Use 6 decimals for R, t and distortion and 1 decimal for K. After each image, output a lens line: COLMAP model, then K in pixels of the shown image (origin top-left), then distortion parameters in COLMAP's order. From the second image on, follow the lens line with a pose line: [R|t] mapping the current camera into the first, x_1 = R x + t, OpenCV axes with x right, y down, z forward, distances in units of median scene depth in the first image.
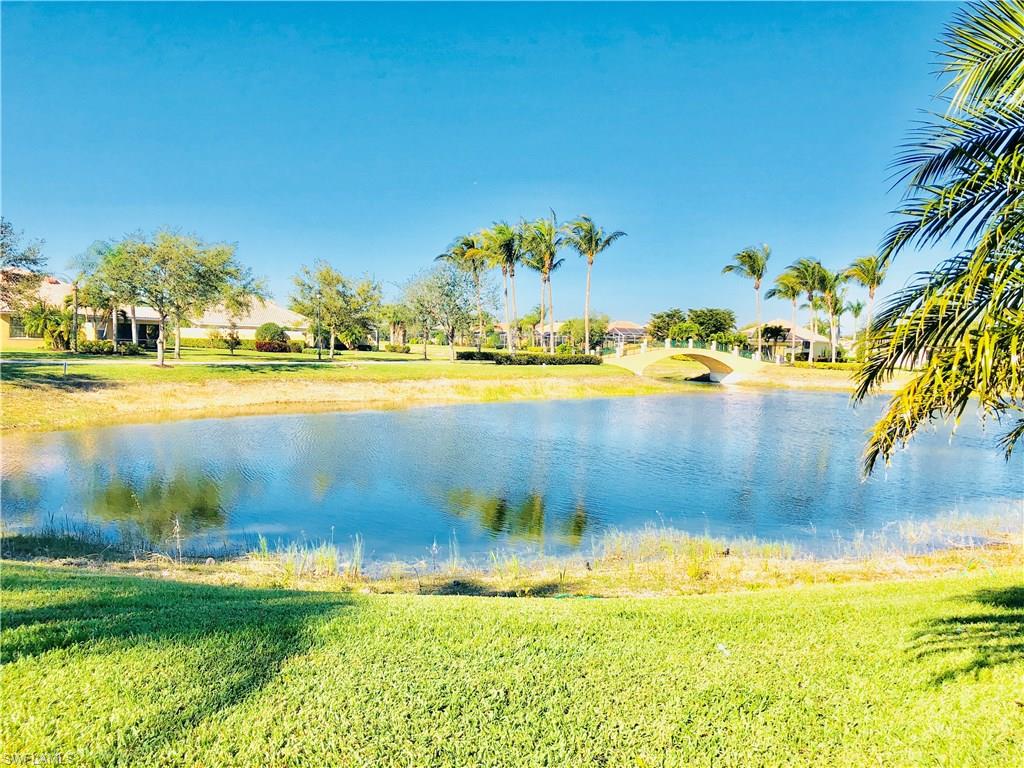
lens RADIAL K [[849.3, 0, 512.0], [0, 849.3, 384.0], [0, 0, 1]] dist [0.008524, 0.003111]
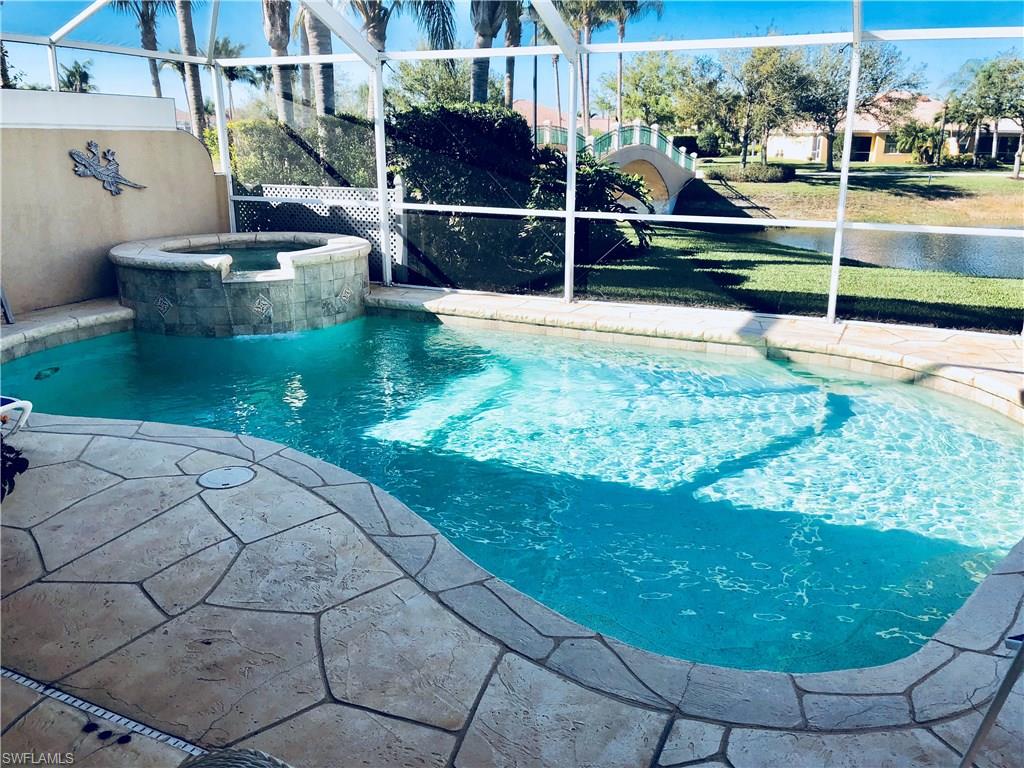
lens RADIAL K [[849.3, 0, 512.0], [0, 849.3, 384.0], [0, 0, 1]] dist [0.008524, 0.003111]
pose [[0.608720, 0.190595, -0.770152, 0.074209], [-0.022282, 0.974440, 0.223541, 0.005211], [0.793072, -0.118913, 0.597408, -0.168858]]
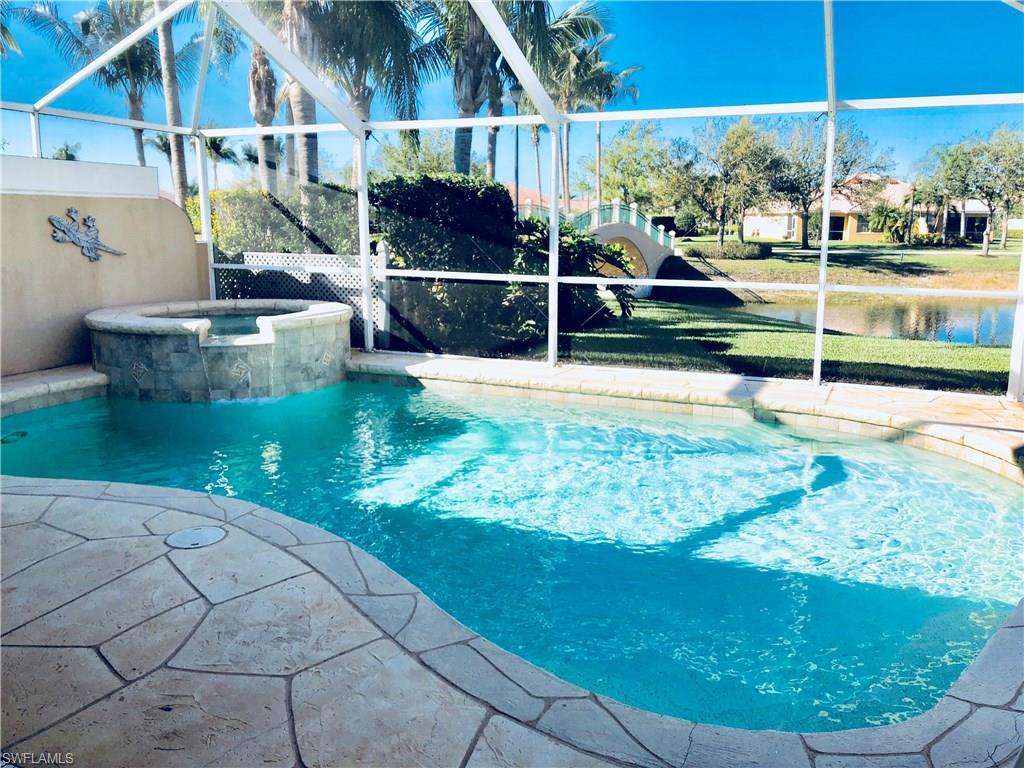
lens RADIAL K [[853.3, 0, 515.1], [0, 853.3, 381.9], [0, 0, 1]] dist [0.008366, -0.000706]
pose [[0.628181, 0.116082, -0.769359, 0.072506], [-0.022691, 0.991121, 0.131014, 0.008464], [0.777736, -0.064843, 0.625237, -0.167846]]
